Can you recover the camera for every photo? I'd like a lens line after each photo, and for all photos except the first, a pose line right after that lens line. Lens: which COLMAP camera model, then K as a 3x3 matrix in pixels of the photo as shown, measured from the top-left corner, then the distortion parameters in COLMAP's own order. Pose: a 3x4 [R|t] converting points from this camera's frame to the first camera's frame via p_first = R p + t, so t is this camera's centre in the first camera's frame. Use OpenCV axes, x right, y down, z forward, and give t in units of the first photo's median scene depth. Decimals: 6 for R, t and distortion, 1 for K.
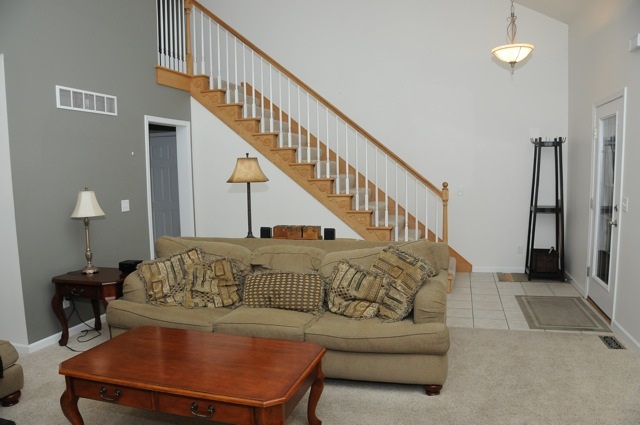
lens RADIAL K [[491.2, 0, 323.0], [0, 491.2, 226.1], [0, 0, 1]] dist [-0.170583, 0.116016]
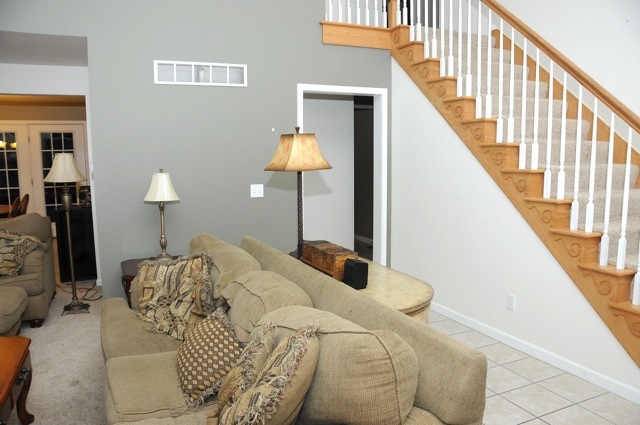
lens RADIAL K [[491.2, 0, 323.0], [0, 491.2, 226.1], [0, 0, 1]] dist [-0.170583, 0.116016]
pose [[0.640941, 0.124190, -0.757477, 0.378360], [-0.093977, 0.992097, 0.083137, -0.071203], [0.761816, 0.017900, 0.647546, 0.576546]]
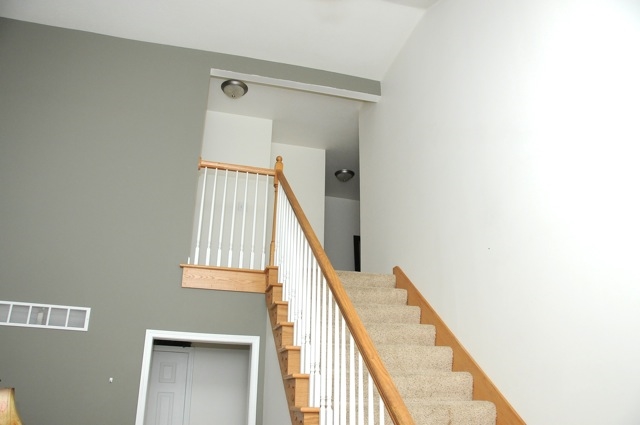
lens RADIAL K [[491.2, 0, 323.0], [0, 491.2, 226.1], [0, 0, 1]] dist [-0.170583, 0.116016]
pose [[0.516879, -0.289776, -0.805523, 0.507496], [-0.113849, 0.909339, -0.400176, -0.127698], [0.848454, 0.298550, 0.437027, 1.001780]]
